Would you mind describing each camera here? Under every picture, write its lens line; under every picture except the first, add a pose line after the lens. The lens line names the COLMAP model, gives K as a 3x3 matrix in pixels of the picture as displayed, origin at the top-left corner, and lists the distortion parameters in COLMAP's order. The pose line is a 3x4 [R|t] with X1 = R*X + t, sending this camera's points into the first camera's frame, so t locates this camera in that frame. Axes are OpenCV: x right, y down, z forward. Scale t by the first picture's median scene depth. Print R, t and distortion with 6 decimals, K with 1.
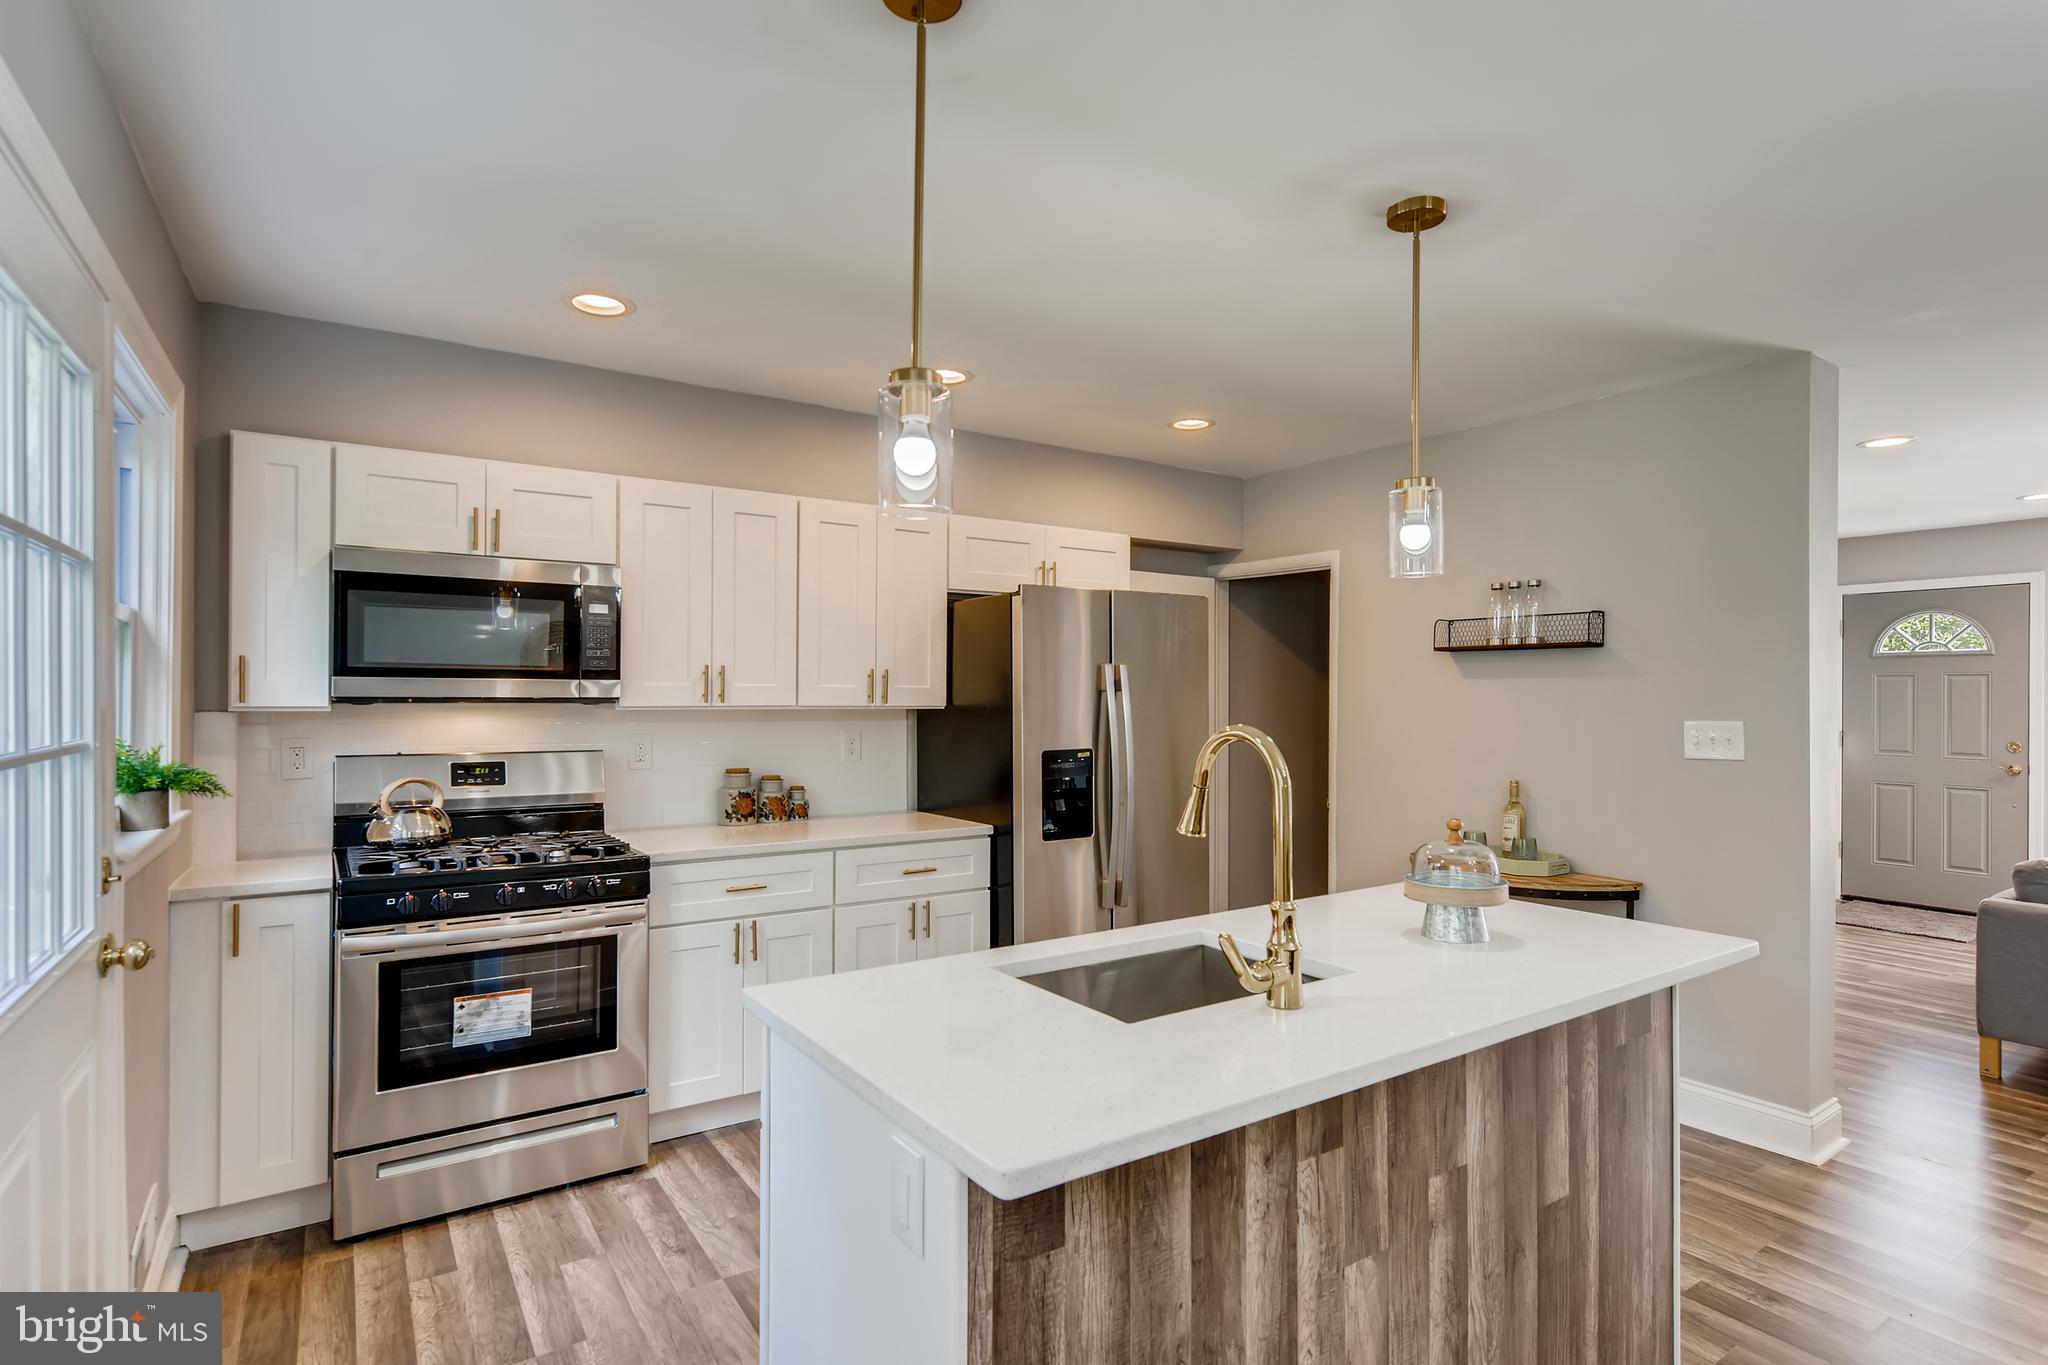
lens RADIAL K [[1031.5, 0, 1023.9], [0, 1031.5, 688.4], [0, 0, 1]] dist [-0.004006, 0.001976]
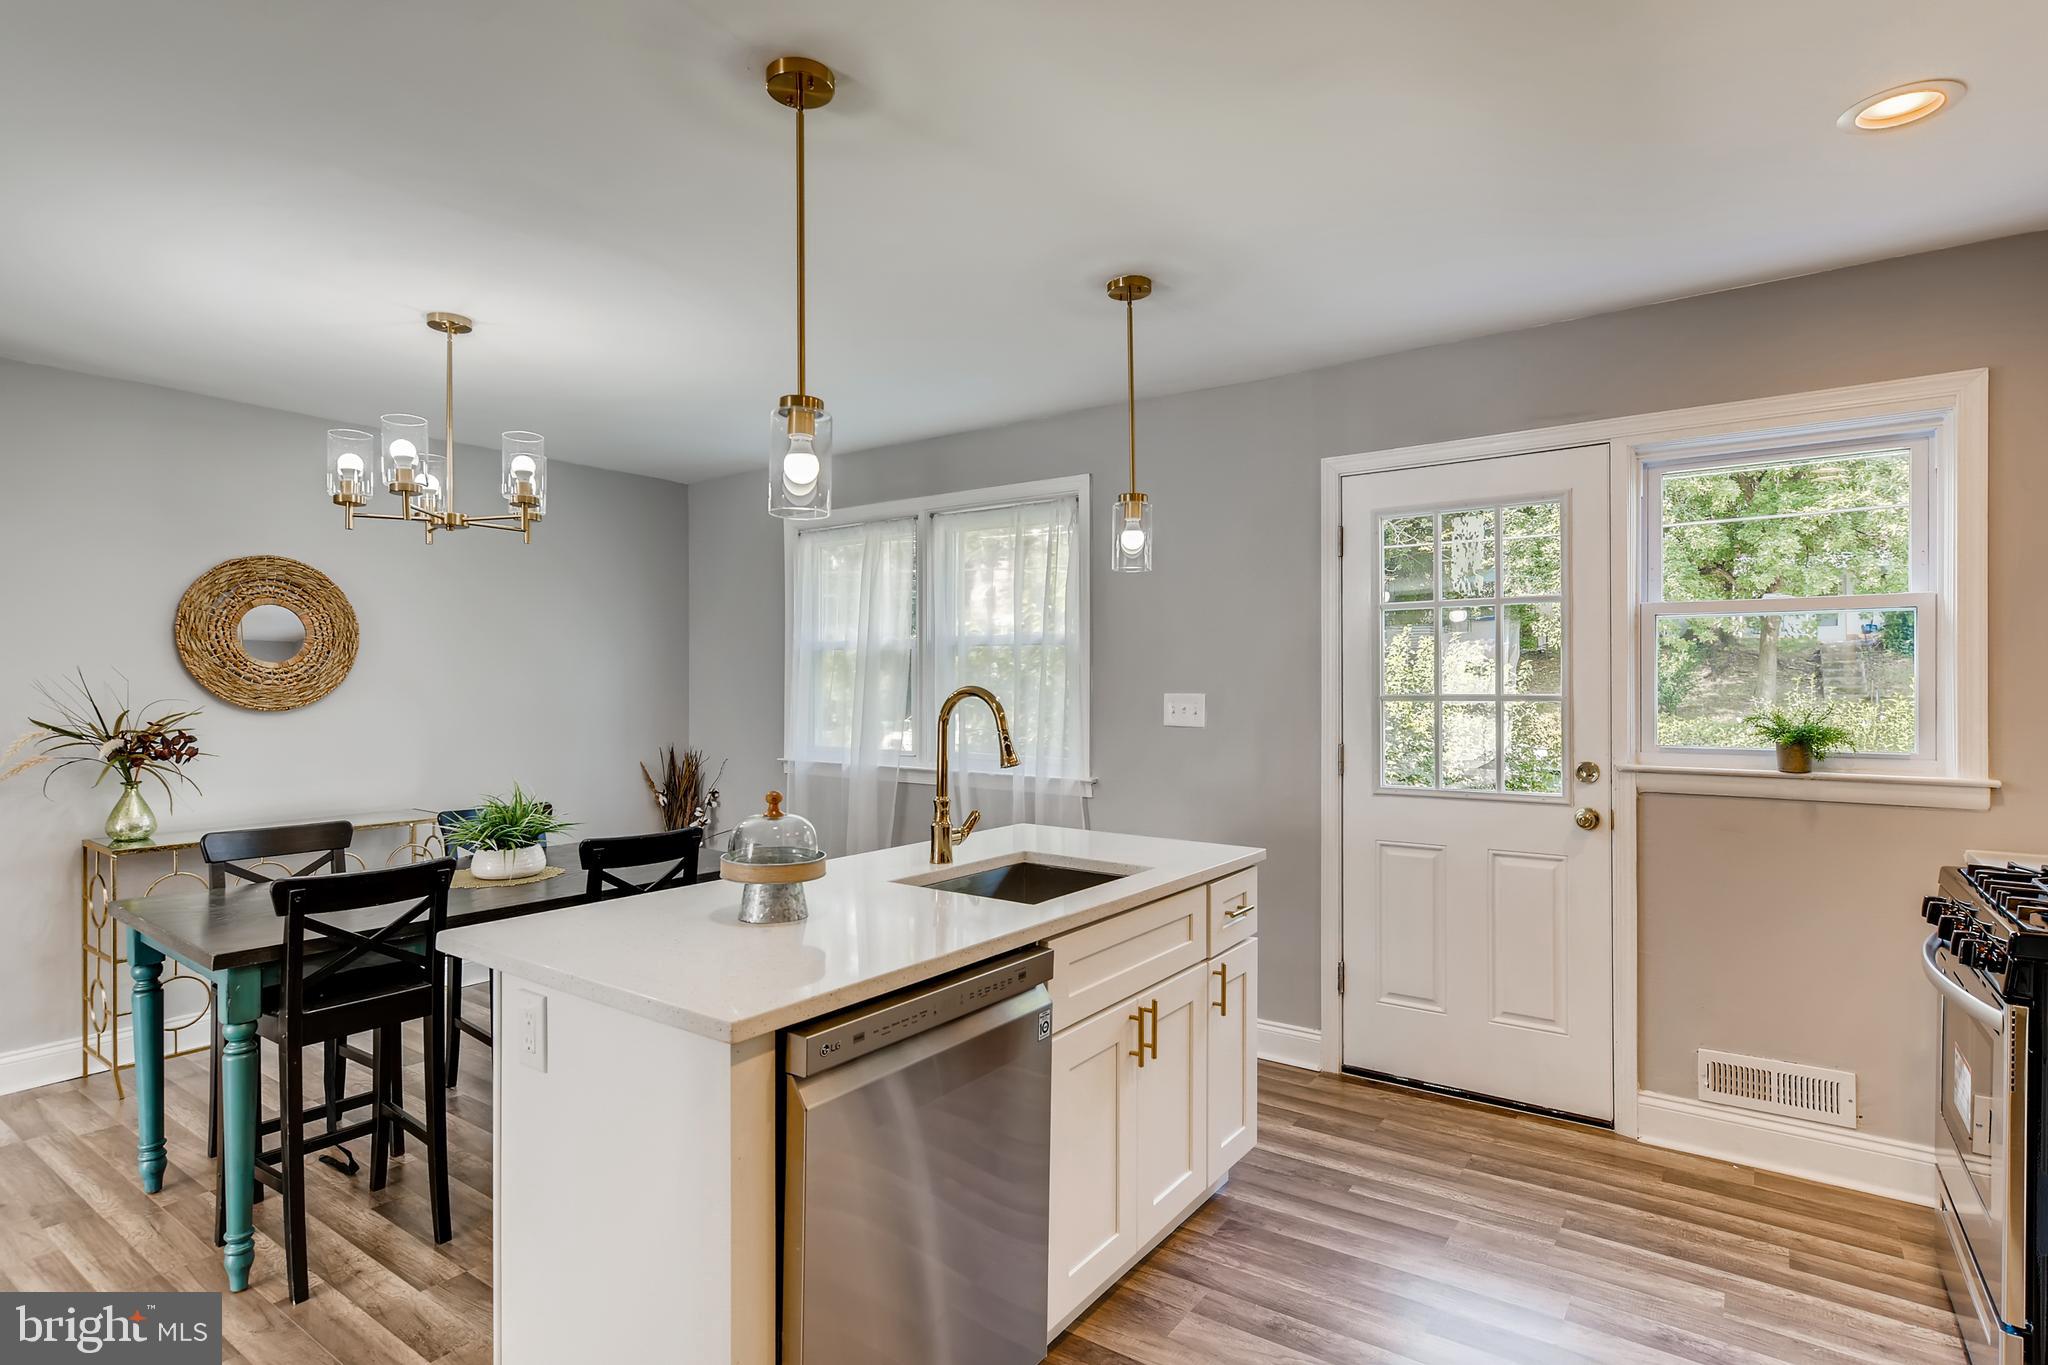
lens RADIAL K [[1031.5, 0, 1023.9], [0, 1031.5, 688.4], [0, 0, 1]] dist [-0.004006, 0.001976]
pose [[-0.936497, -0.000697, -0.350675, 0.357689], [0.000818, 0.999991, -0.004172, 0.024545], [0.350675, -0.004194, -0.936488, 1.309678]]
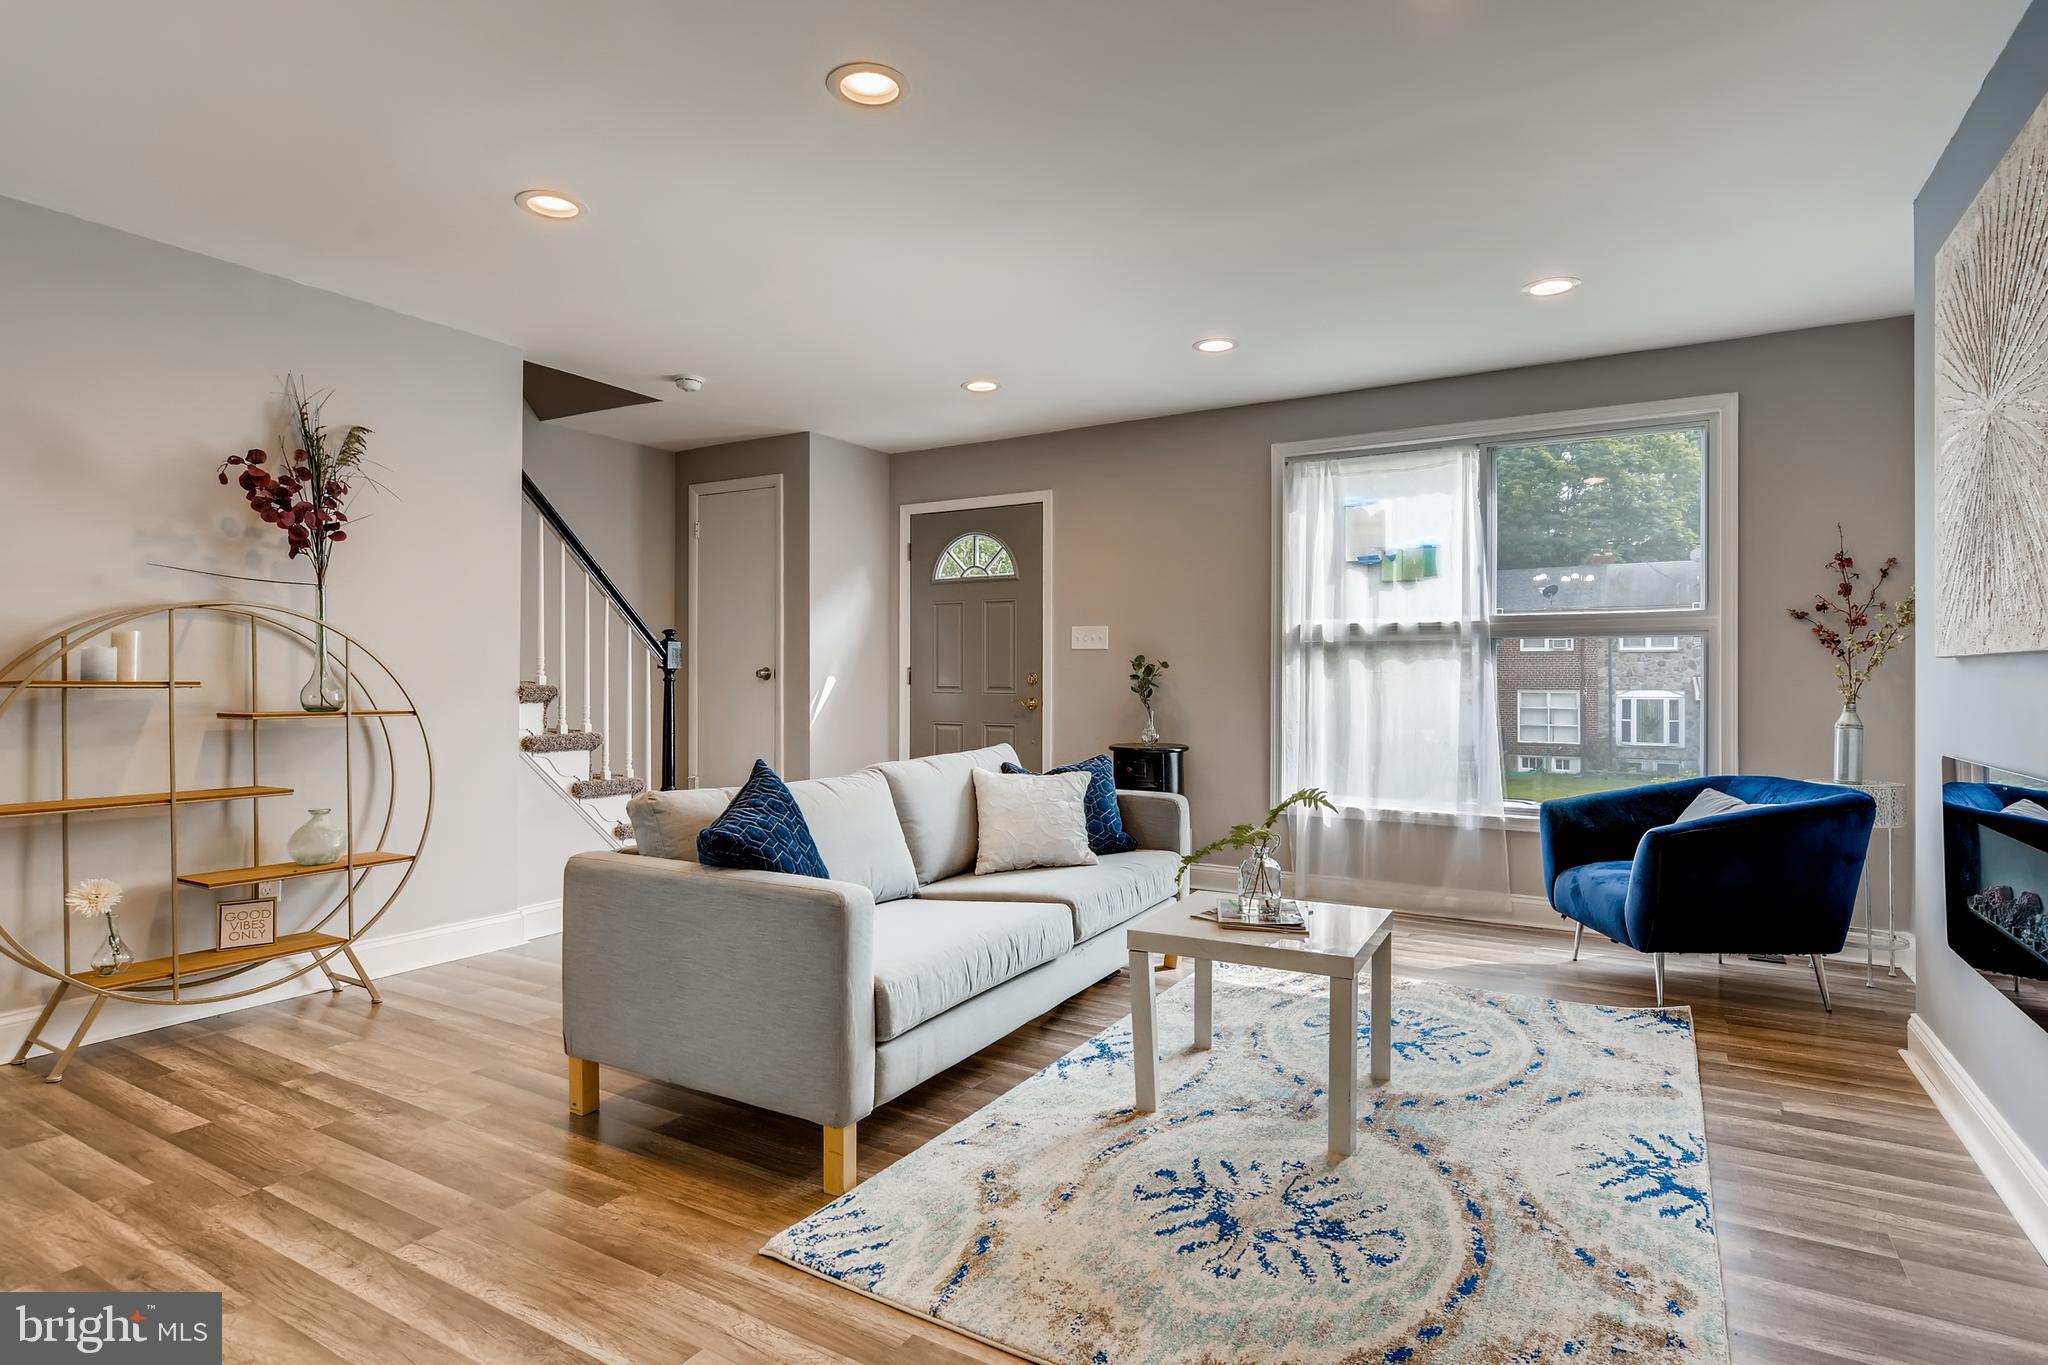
lens RADIAL K [[1057.8, 0, 1024.0], [0, 1057.8, 682.5], [0, 0, 1]] dist [-0.004181, -0.000573]
pose [[0.903889, -0.004344, 0.427745, 1.100494], [0.000329, 0.999955, 0.009460, 0.100984], [-0.427767, -0.008410, 0.903850, 0.283998]]
